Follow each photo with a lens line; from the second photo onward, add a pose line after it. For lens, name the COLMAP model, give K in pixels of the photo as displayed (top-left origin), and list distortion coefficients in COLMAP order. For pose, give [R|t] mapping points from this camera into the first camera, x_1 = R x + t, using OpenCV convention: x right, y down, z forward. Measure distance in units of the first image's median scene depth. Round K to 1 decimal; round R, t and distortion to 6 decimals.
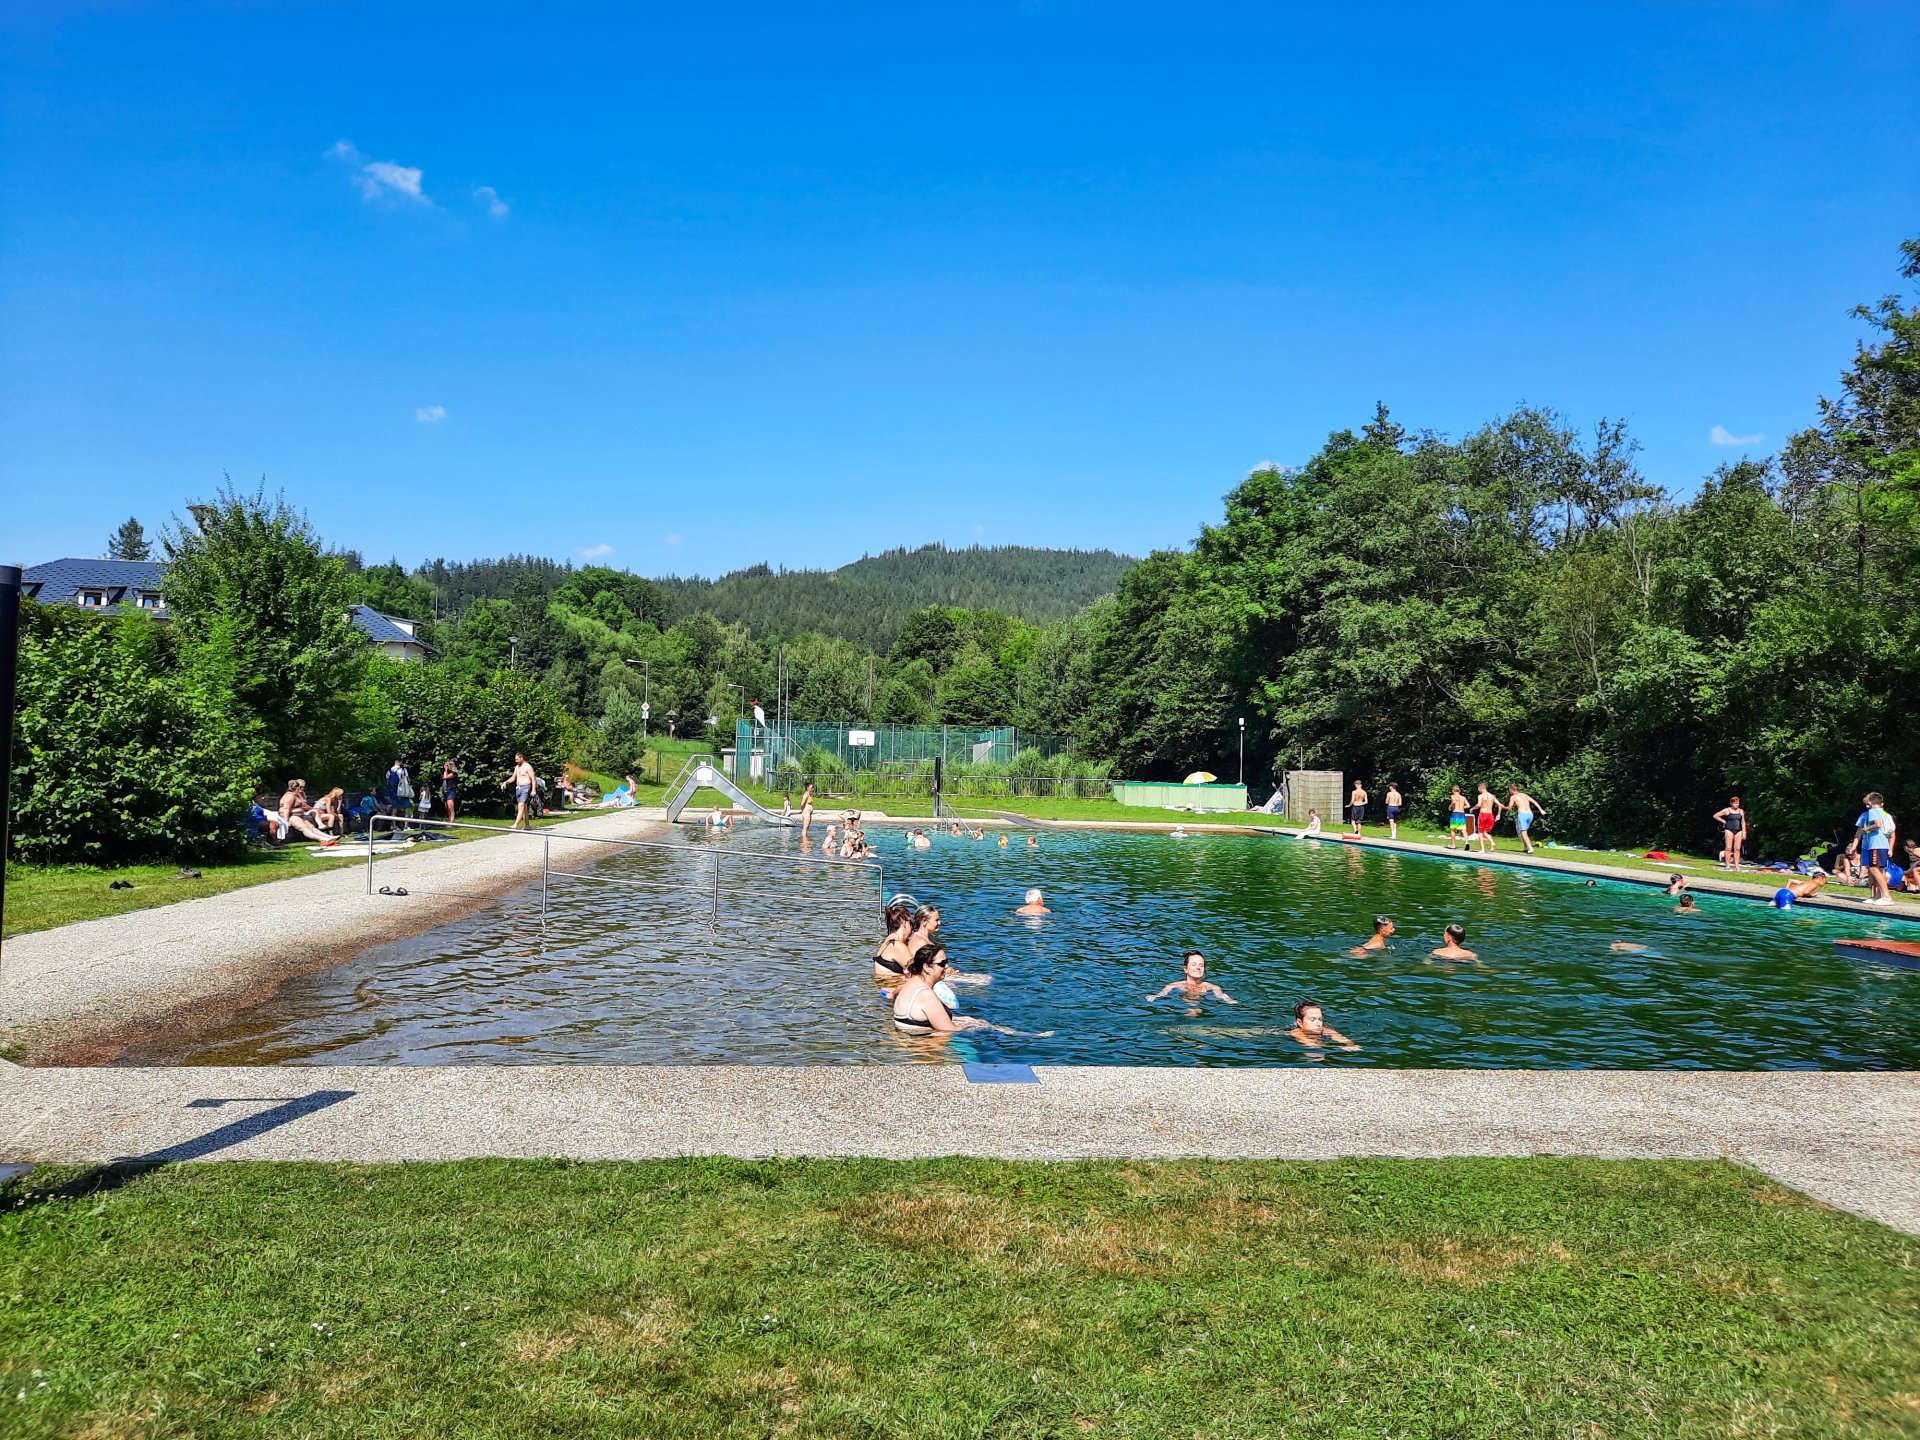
lens RADIAL K [[1395.1, 0, 971.8], [0, 1395.1, 722.4], [0, 0, 1]] dist [0.043720, -0.044830]
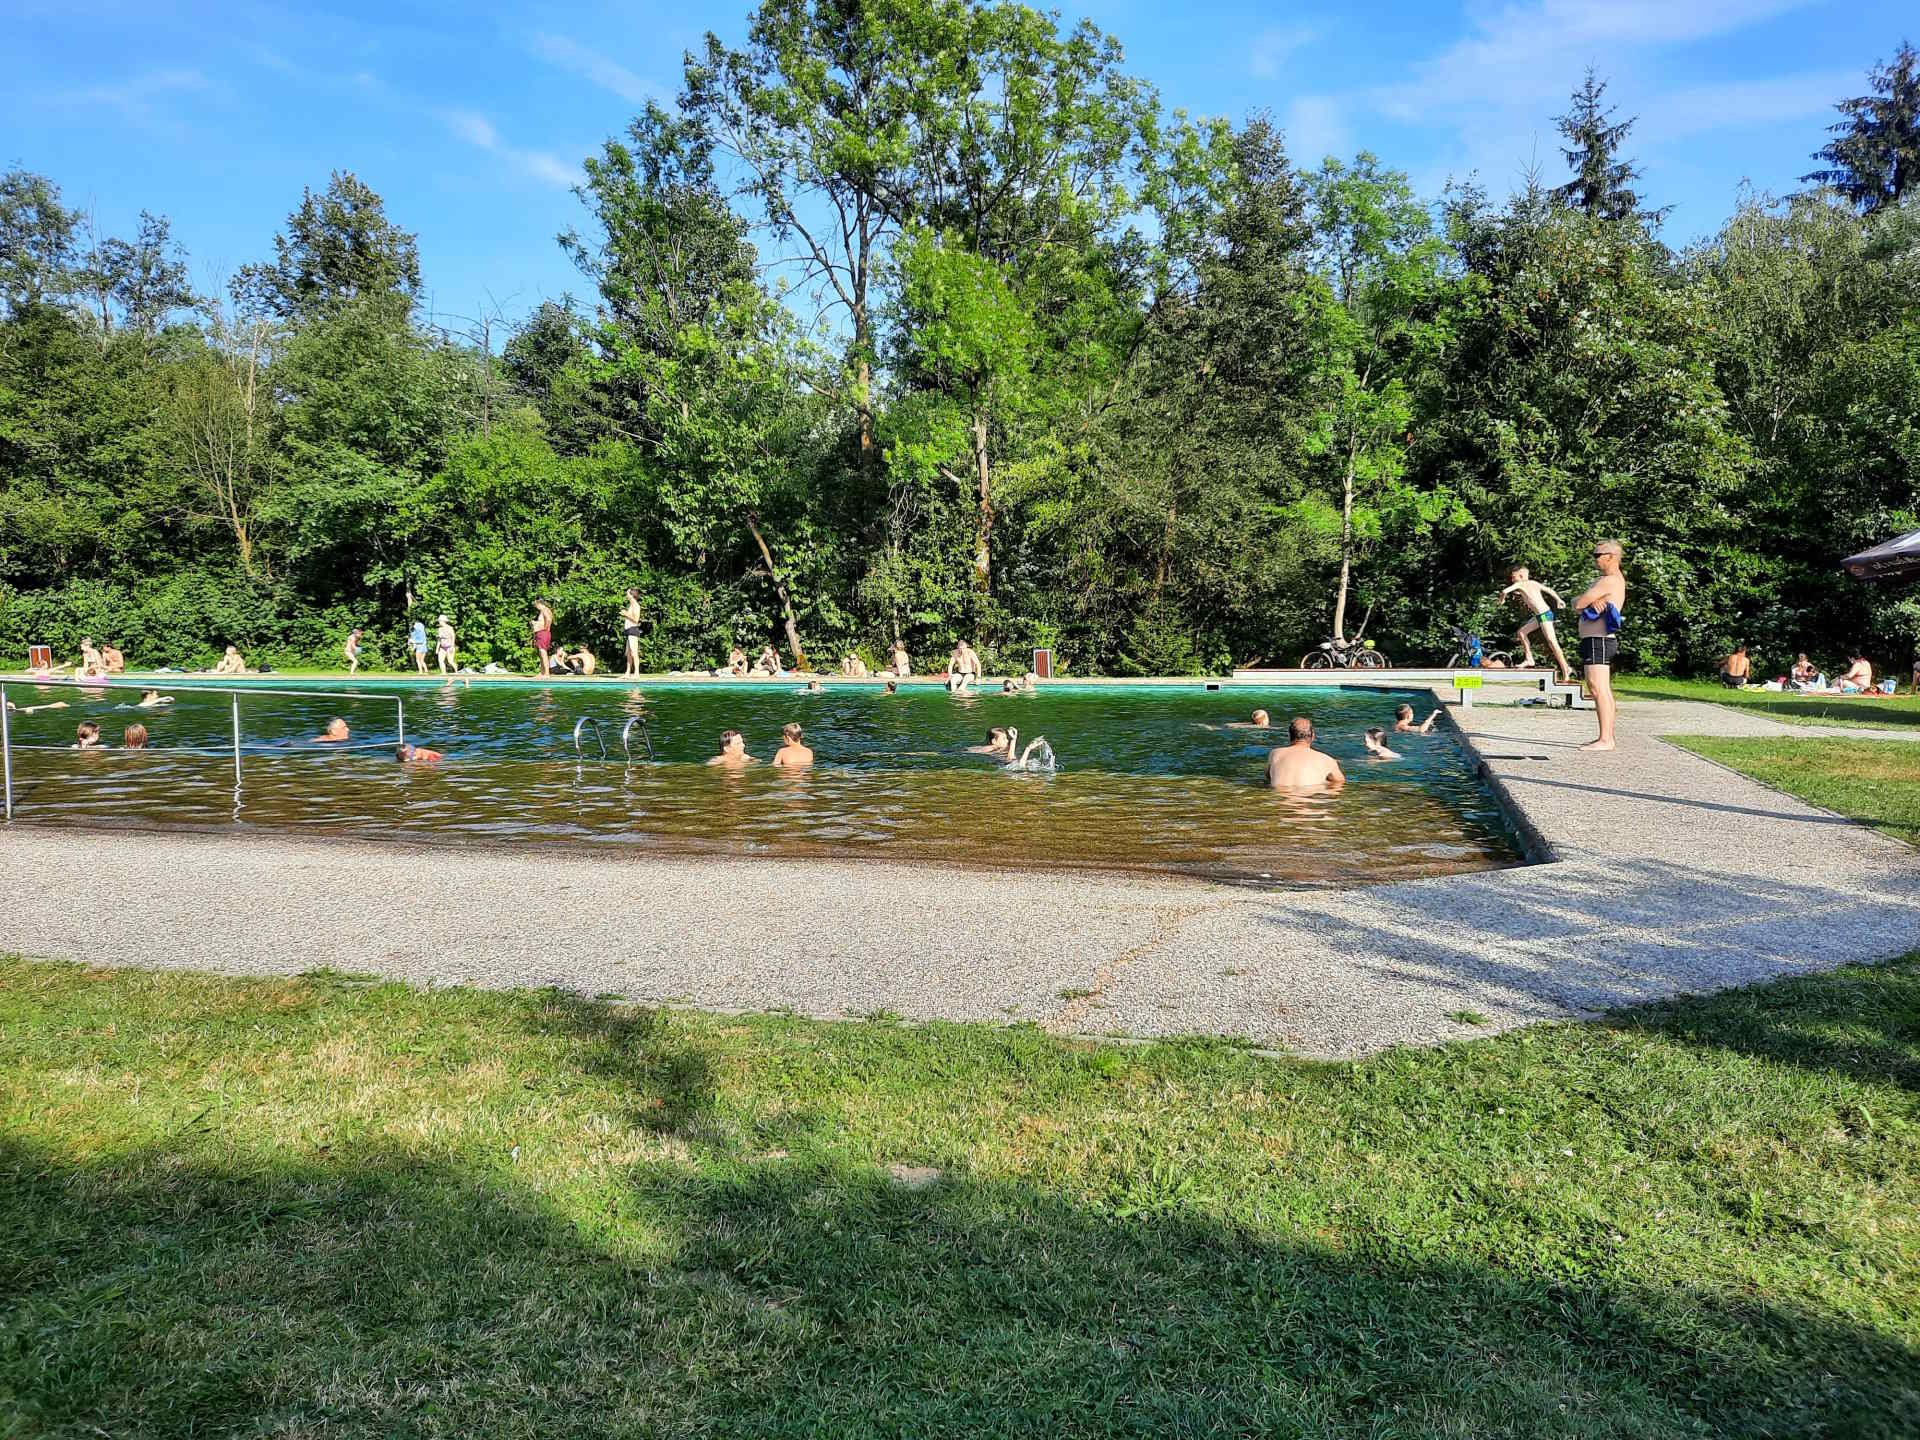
lens RADIAL K [[1395.1, 0, 960.3], [0, 1395.1, 691.7], [0, 0, 1]] dist [0.043720, -0.044830]
pose [[0.386727, -0.072432, 0.919345, -0.169010], [-0.019383, 0.996052, 0.086629, 0.006374], [-0.921991, -0.051322, 0.383796, 0.102293]]
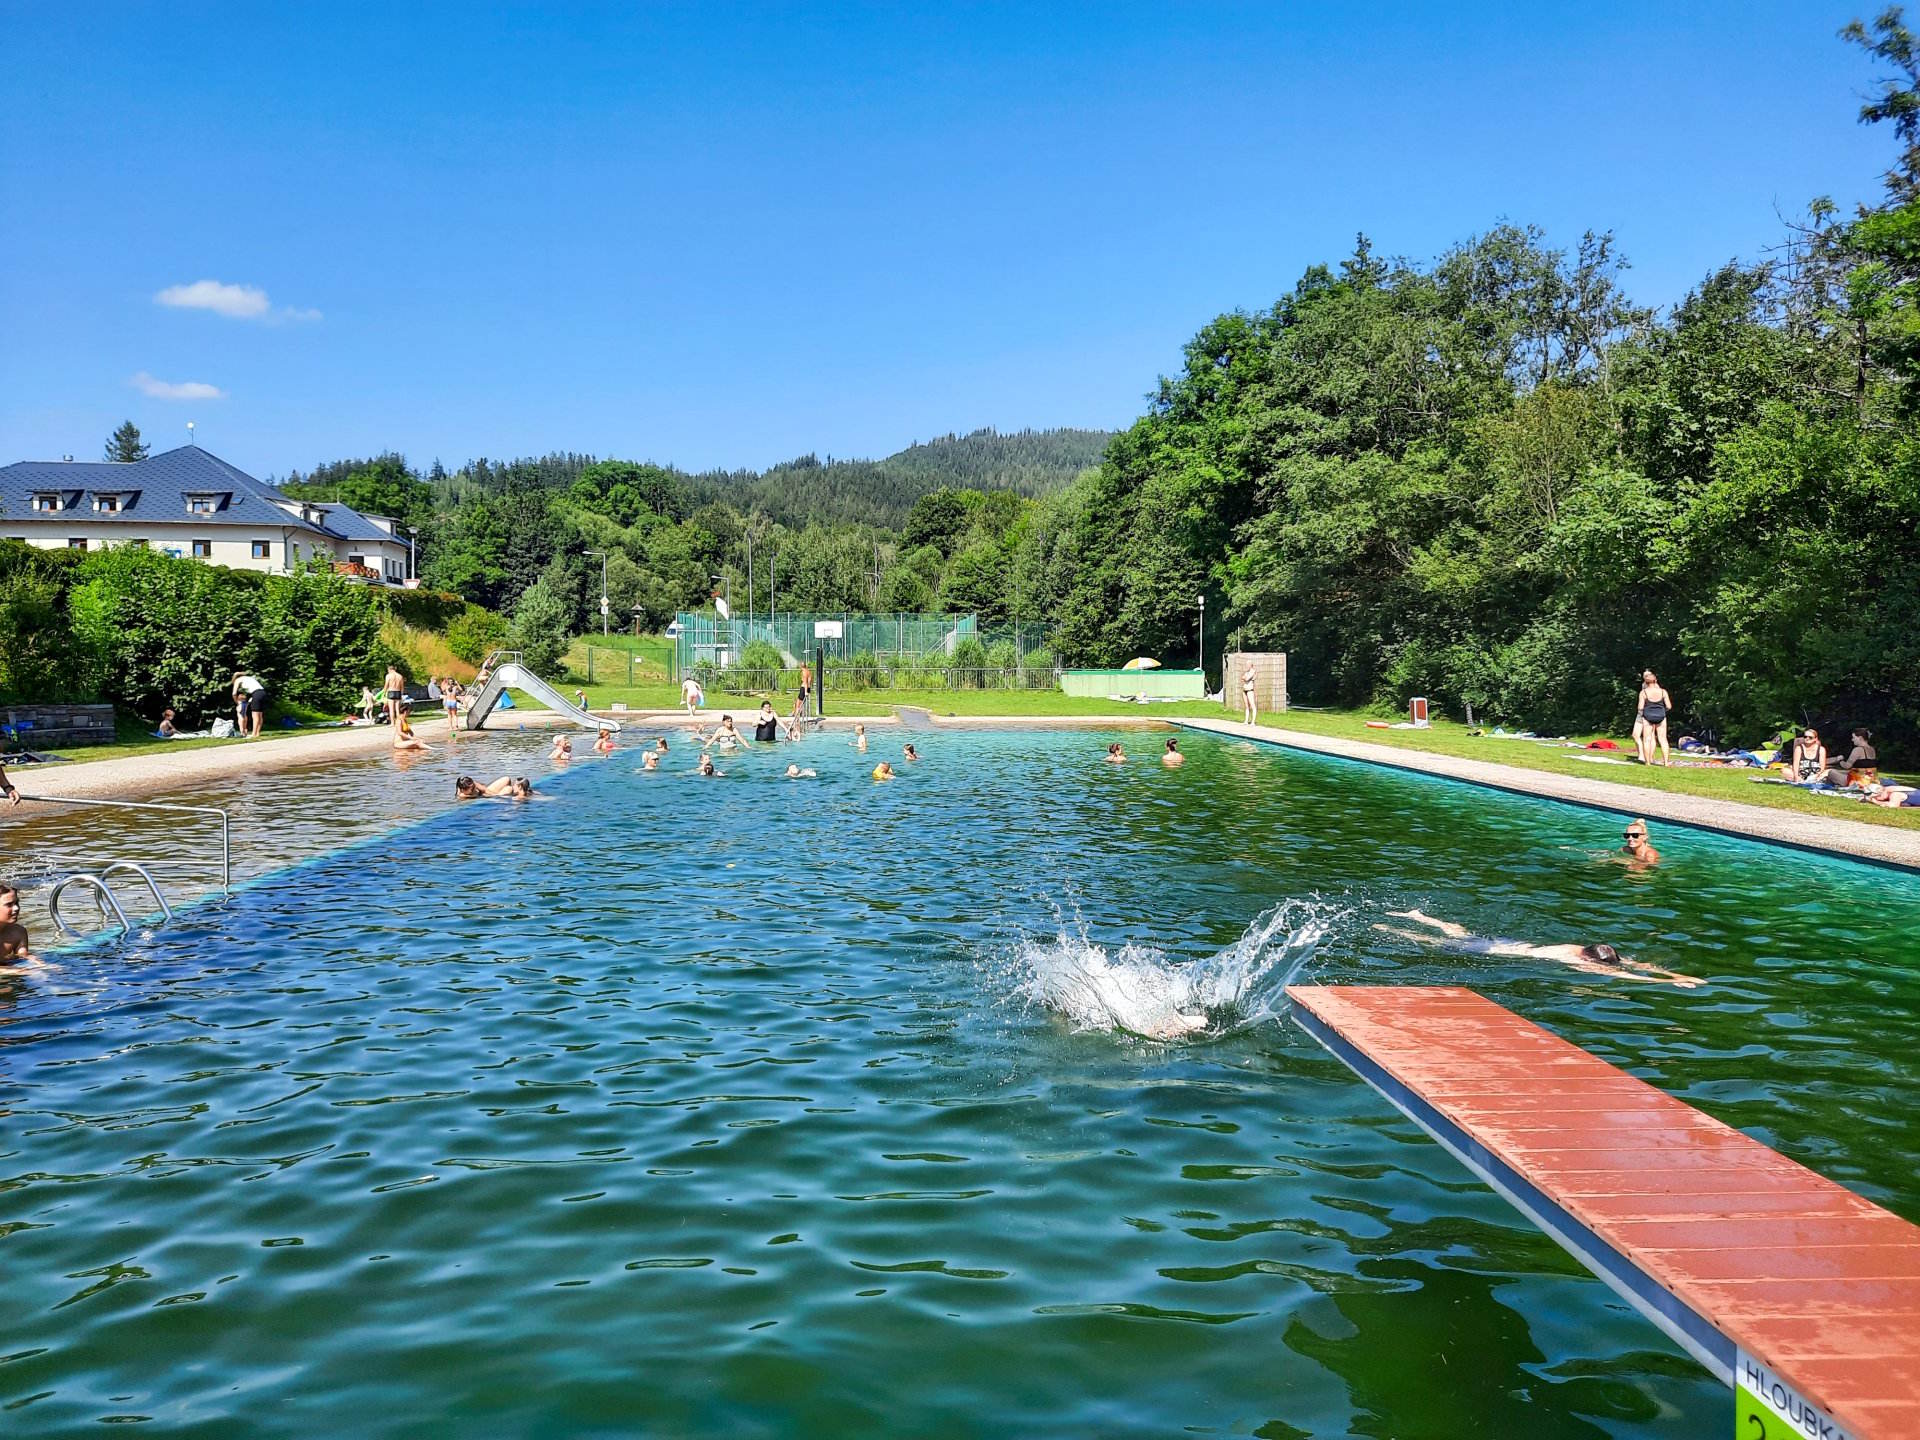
lens RADIAL K [[1395.1, 0, 983.4], [0, 1395.1, 745.4], [0, 0, 1]] dist [0.043720, -0.044830]
pose [[0.999125, -0.021257, -0.036031, 0.082081], [0.024582, 0.995221, 0.094503, 0.003898], [0.033850, -0.095306, 0.994872, 0.083182]]
